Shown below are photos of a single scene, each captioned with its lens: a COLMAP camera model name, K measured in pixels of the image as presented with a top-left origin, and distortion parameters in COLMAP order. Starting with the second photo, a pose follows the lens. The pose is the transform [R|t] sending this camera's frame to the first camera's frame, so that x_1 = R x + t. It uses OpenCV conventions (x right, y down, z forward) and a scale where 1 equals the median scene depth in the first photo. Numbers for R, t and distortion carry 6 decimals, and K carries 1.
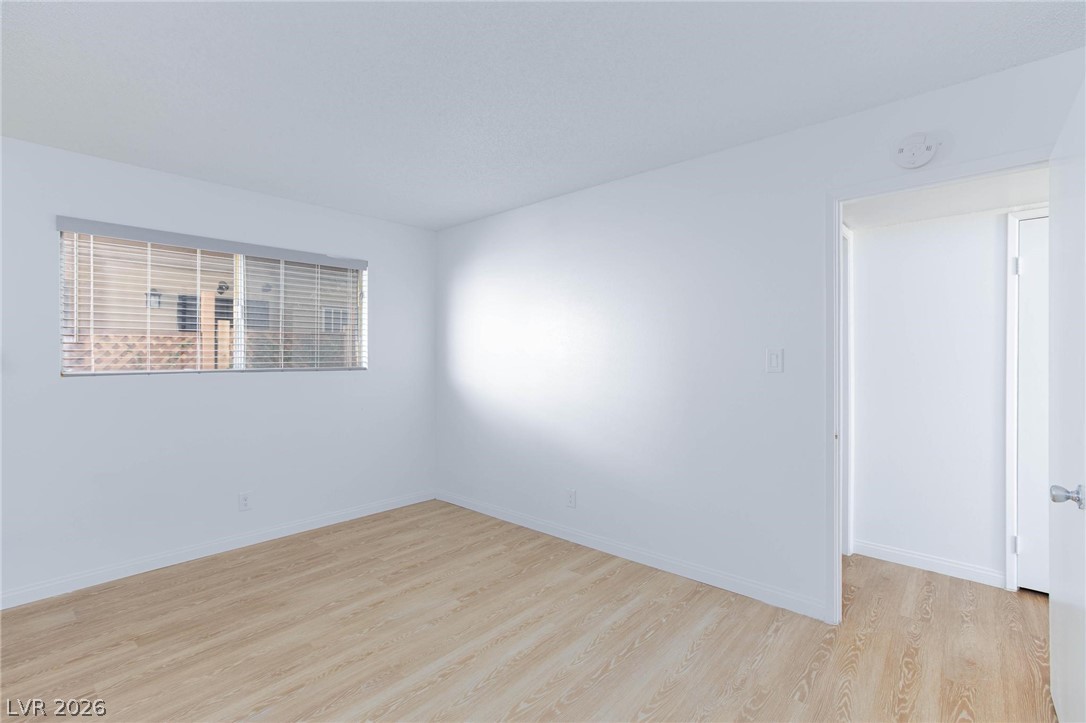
lens RADIAL K [[499.2, 0, 541.7], [0, 499.2, 359.3], [0, 0, 1]] dist [-0.013375, 0.008968]
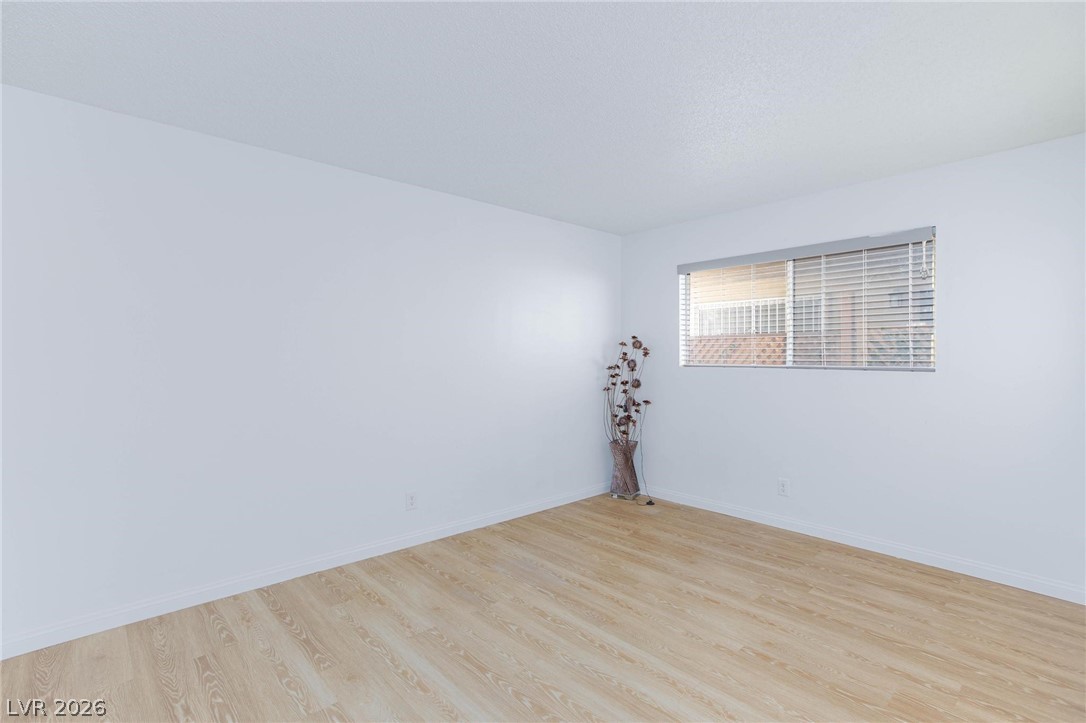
lens RADIAL K [[499.2, 0, 538.7], [0, 499.2, 356.8], [0, 0, 1]] dist [-0.013375, 0.008968]
pose [[-0.097592, 0.006821, -0.995203, 0.572272], [-0.005214, 0.999959, 0.007365, -0.004224], [0.995213, 0.005908, -0.097553, 0.615606]]
